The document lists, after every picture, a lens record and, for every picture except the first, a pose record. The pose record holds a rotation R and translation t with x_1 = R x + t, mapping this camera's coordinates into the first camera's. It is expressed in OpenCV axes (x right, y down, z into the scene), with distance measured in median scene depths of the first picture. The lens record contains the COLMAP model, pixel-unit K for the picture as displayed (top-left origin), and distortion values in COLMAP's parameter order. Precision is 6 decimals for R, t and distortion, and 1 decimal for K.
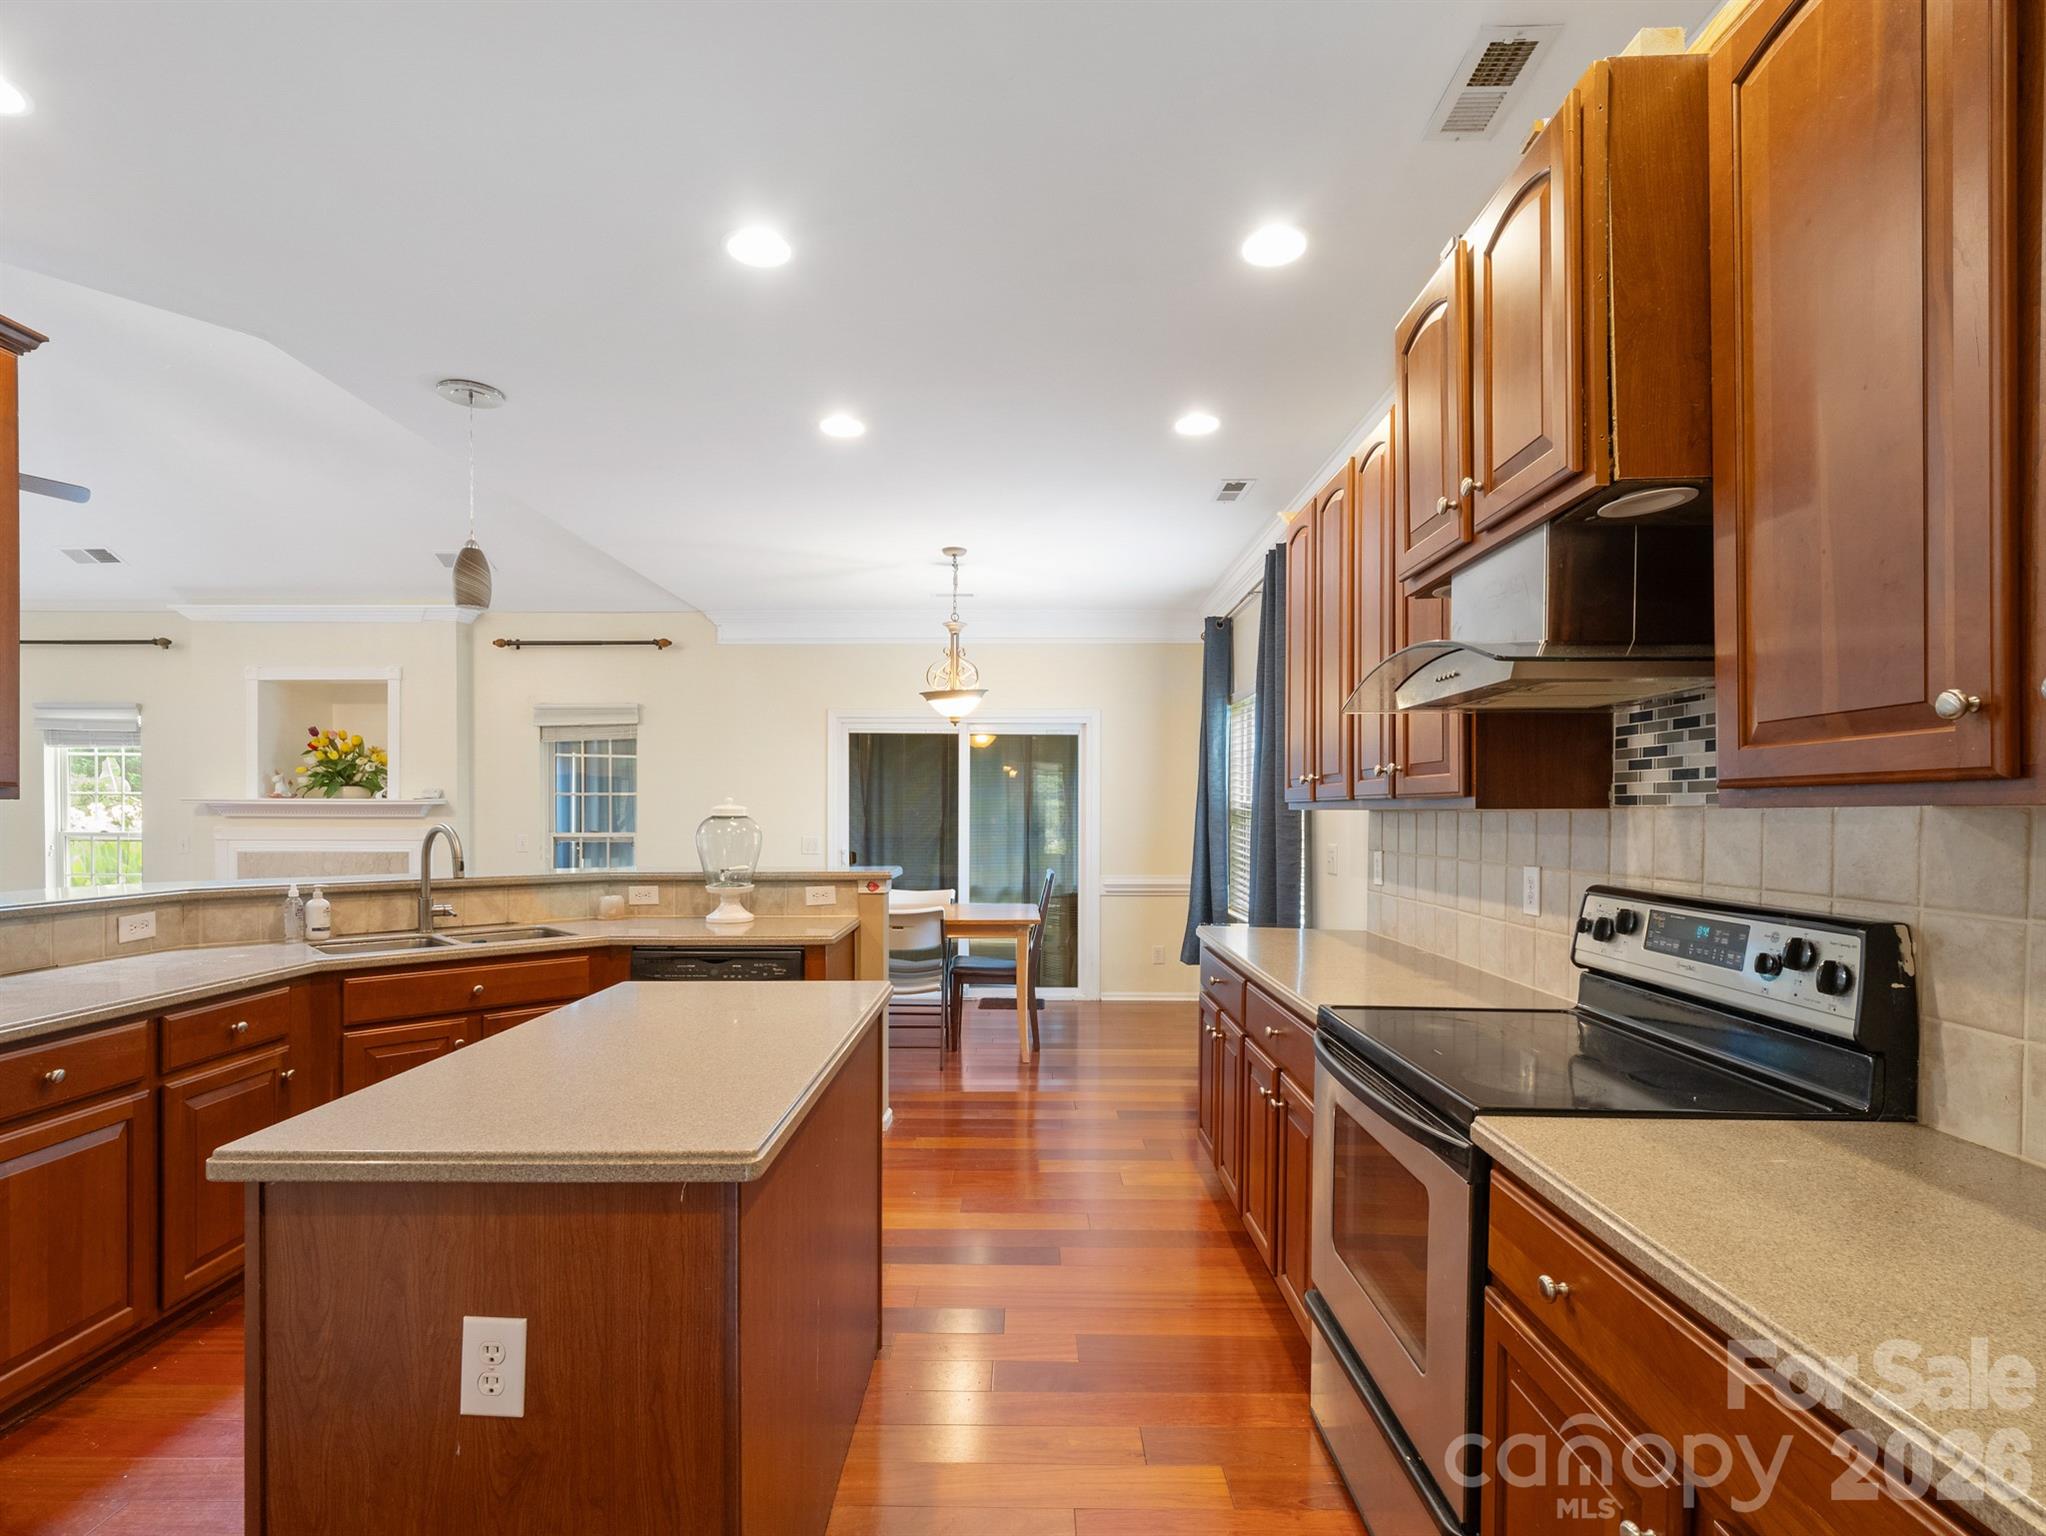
lens RADIAL K [[991.5, 0, 1029.7], [0, 991.5, 792.8], [0, 0, 1]] dist [-0.021642, -0.000918]
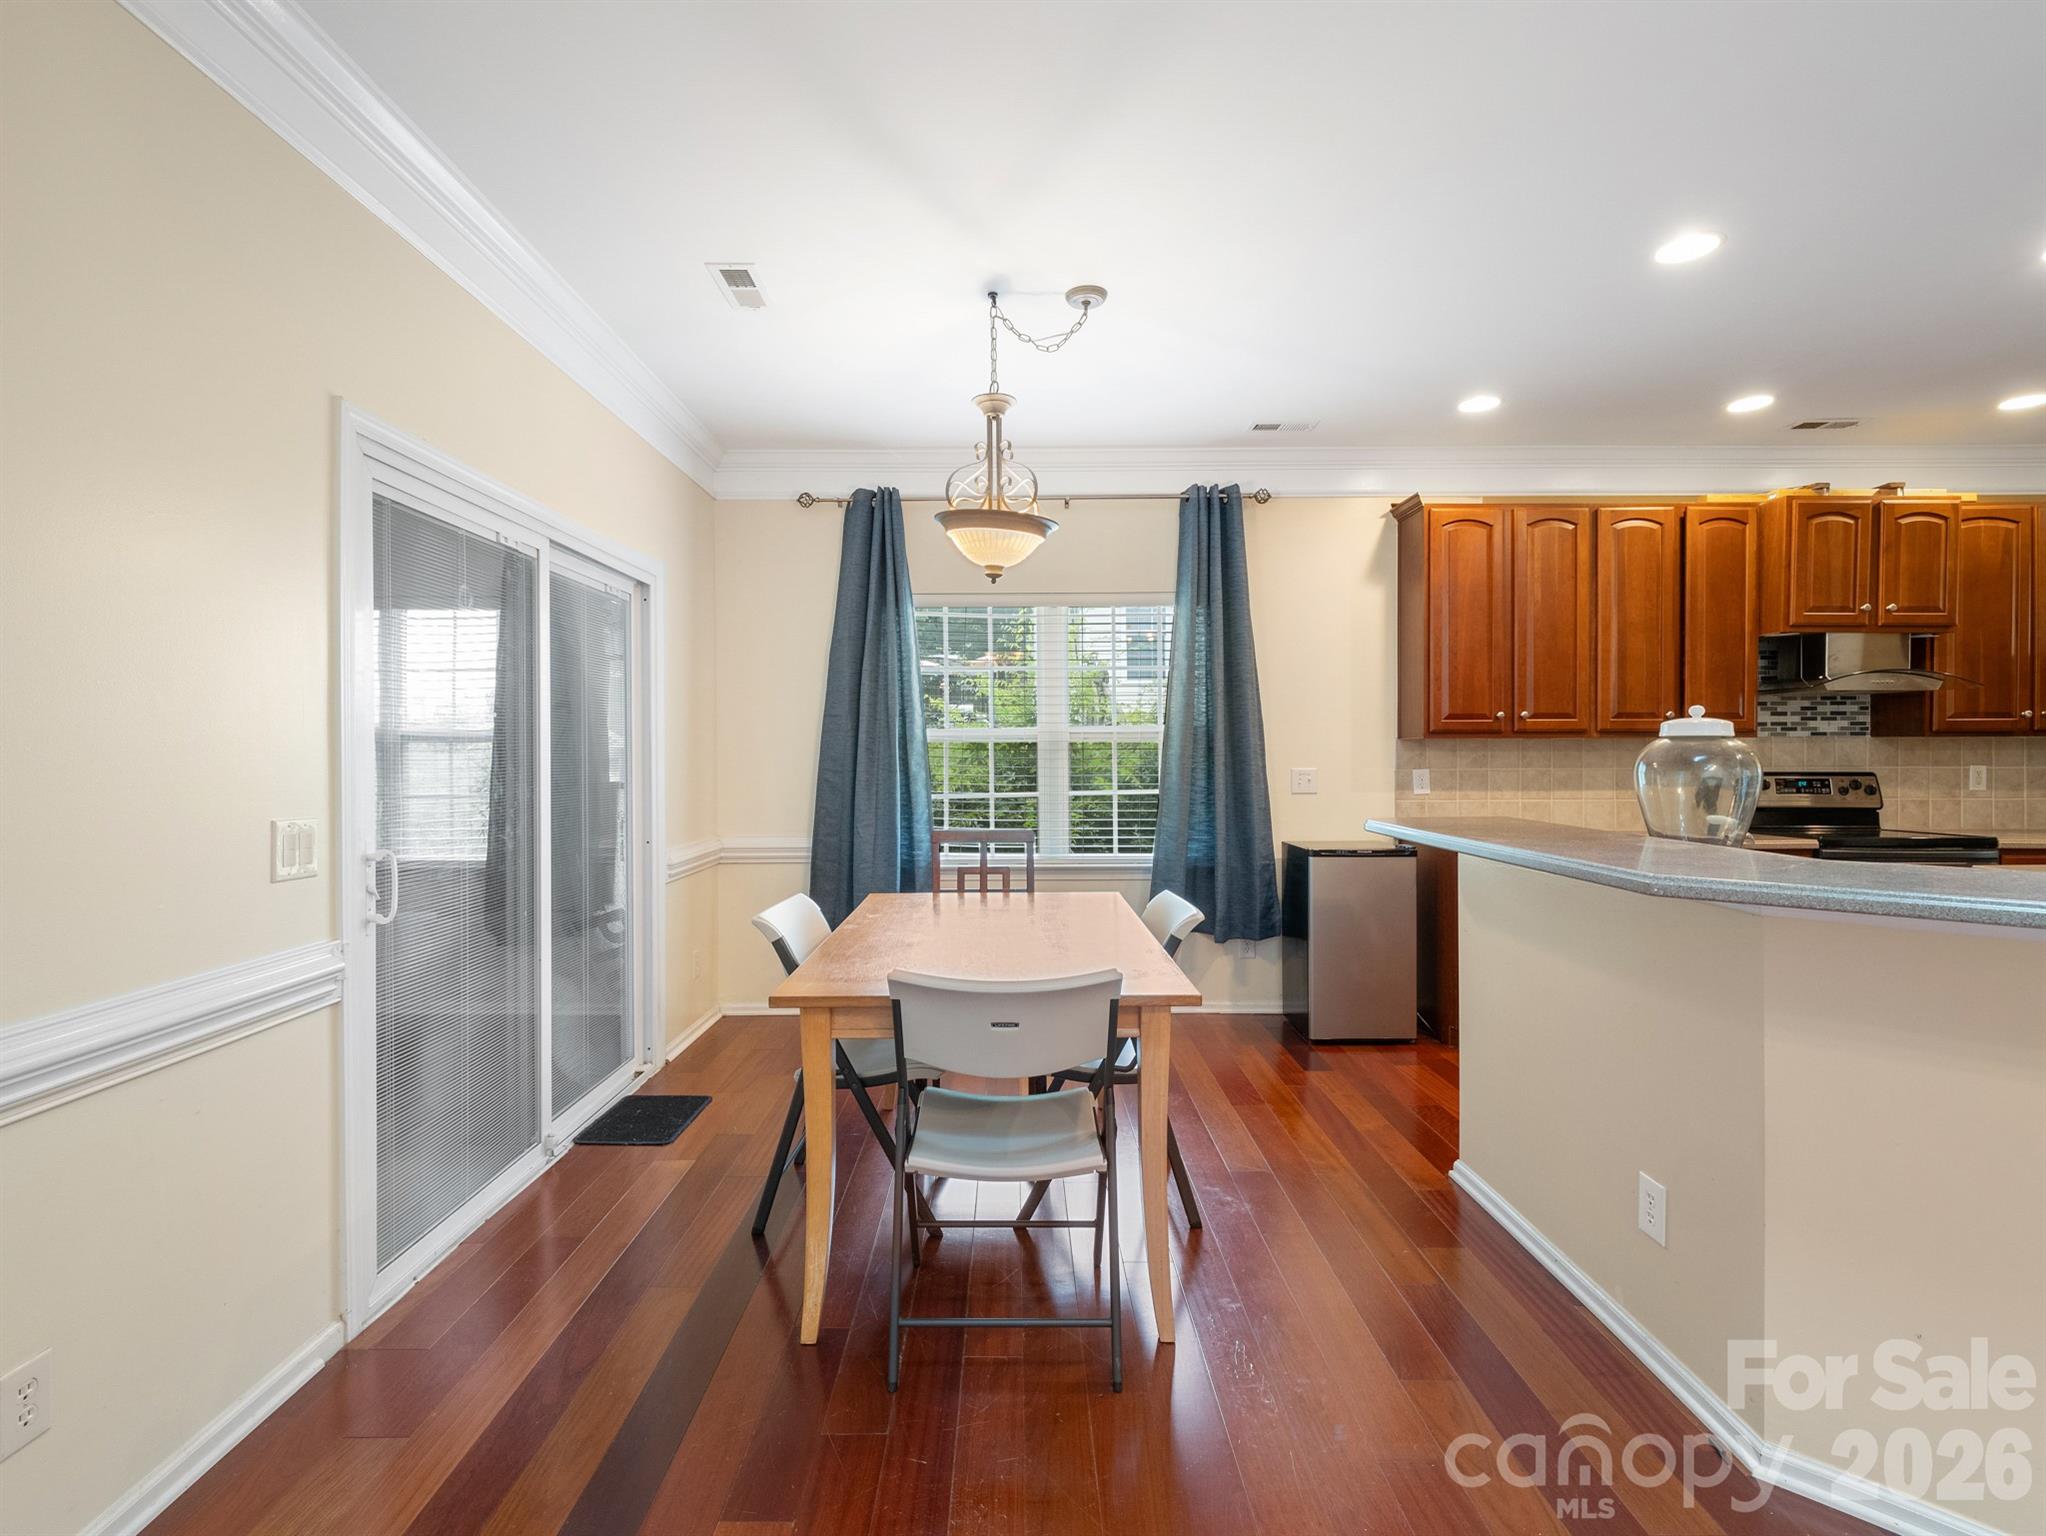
lens RADIAL K [[963.5, 0, 1023.0], [0, 963.5, 768.0], [0, 0, 1]] dist [-0.000562, -0.000156]
pose [[-0.001599, -0.018309, 0.999831, -1.822546], [-0.007754, 0.999803, 0.018296, 0.063370], [-0.999969, -0.007724, -0.001741, 2.946400]]
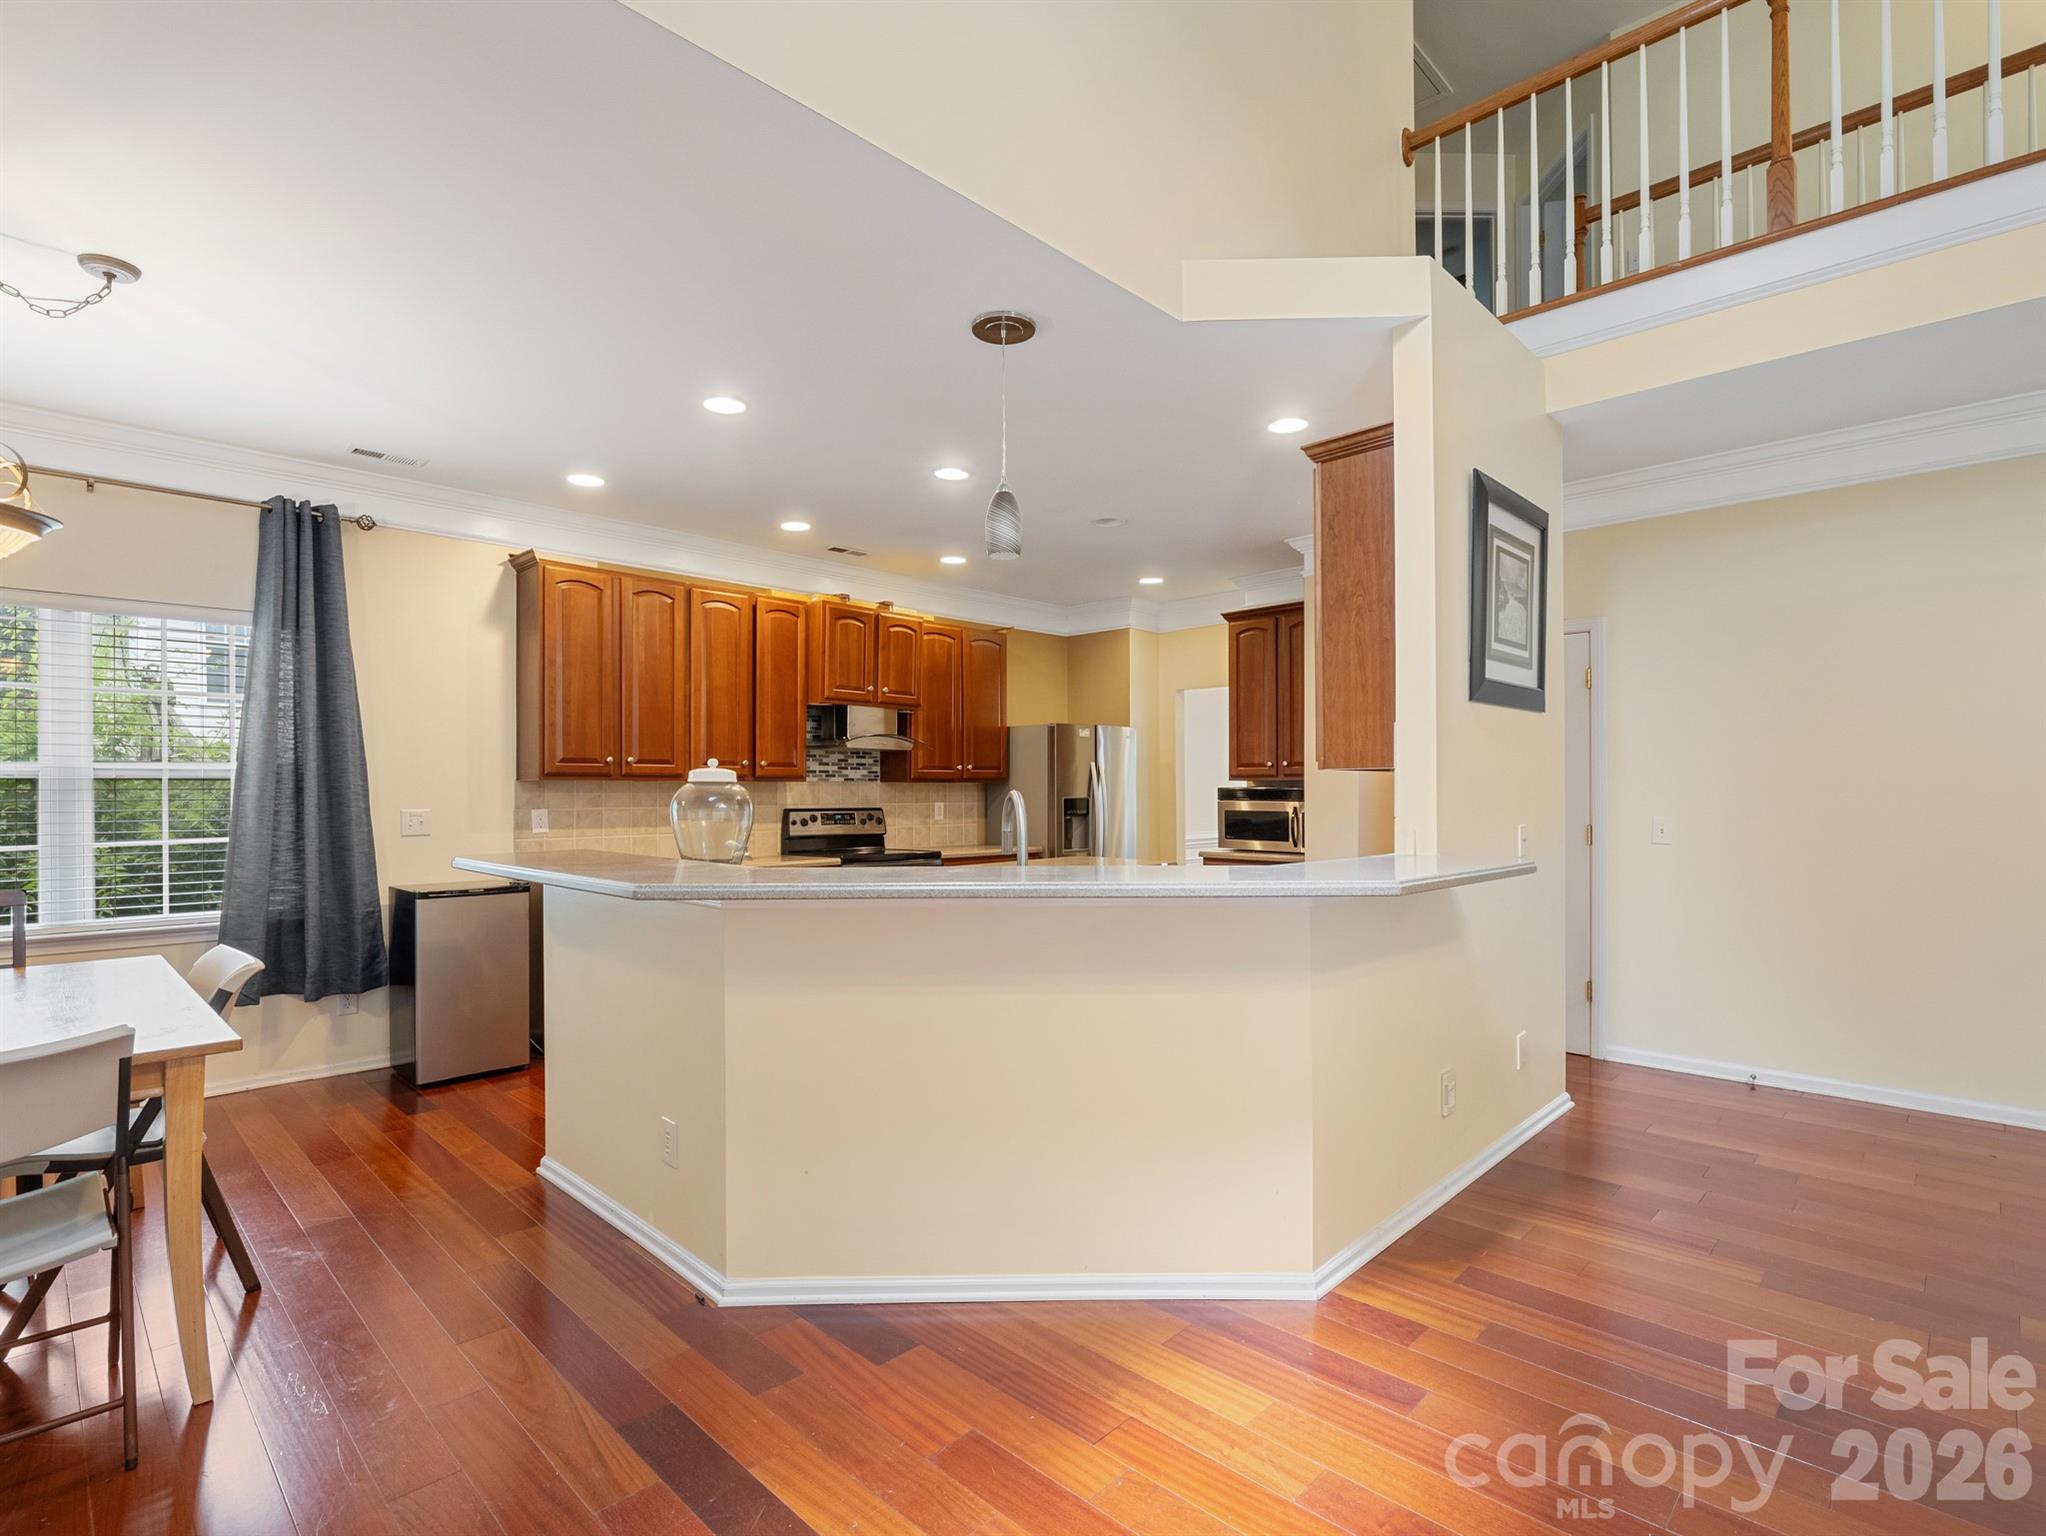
lens RADIAL K [[991.5, 0, 1029.7], [0, 991.5, 792.8], [0, 0, 1]] dist [-0.021642, -0.000918]
pose [[-0.715567, -0.002940, 0.698538, -2.180220], [-0.008018, 0.999960, -0.004005, 0.059033], [-0.698498, -0.008467, -0.715562, 2.901502]]
